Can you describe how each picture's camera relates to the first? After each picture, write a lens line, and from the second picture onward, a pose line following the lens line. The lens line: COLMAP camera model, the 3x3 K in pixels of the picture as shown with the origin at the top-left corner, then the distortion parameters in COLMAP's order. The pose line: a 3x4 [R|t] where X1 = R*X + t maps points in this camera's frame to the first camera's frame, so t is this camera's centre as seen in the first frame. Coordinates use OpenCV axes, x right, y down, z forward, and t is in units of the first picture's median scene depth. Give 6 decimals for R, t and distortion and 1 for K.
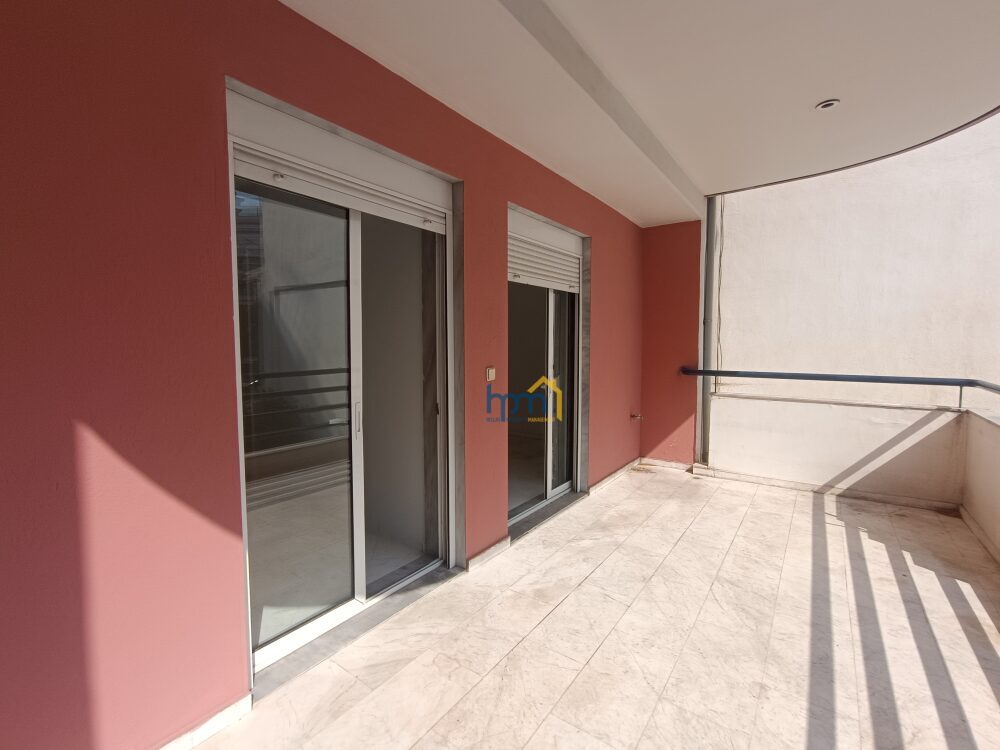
lens RADIAL K [[450.4, 0, 499.4], [0, 450.4, 373.5], [0, 0, 1]] dist [-0.005634, 0.000446]
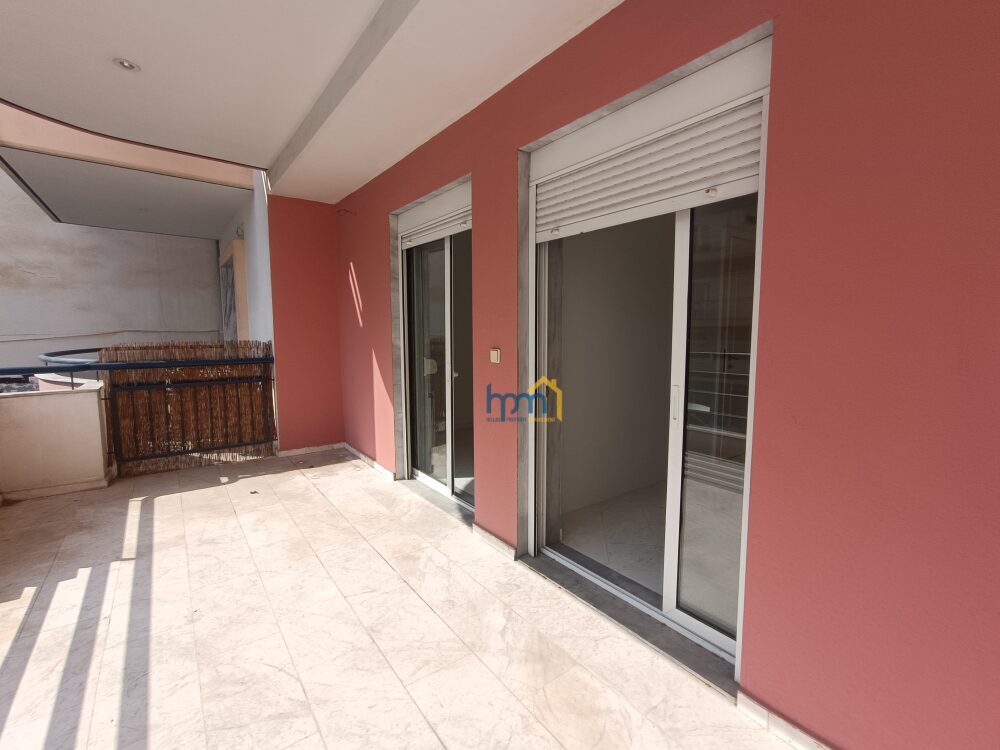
lens RADIAL K [[450.4, 0, 499.4], [0, 450.4, 373.5], [0, 0, 1]] dist [-0.005634, 0.000446]
pose [[-0.303214, 0.094797, -0.948196, 1.091311], [-0.058931, 0.991270, 0.117948, -0.092564], [0.951099, 0.091641, -0.294980, 1.608700]]
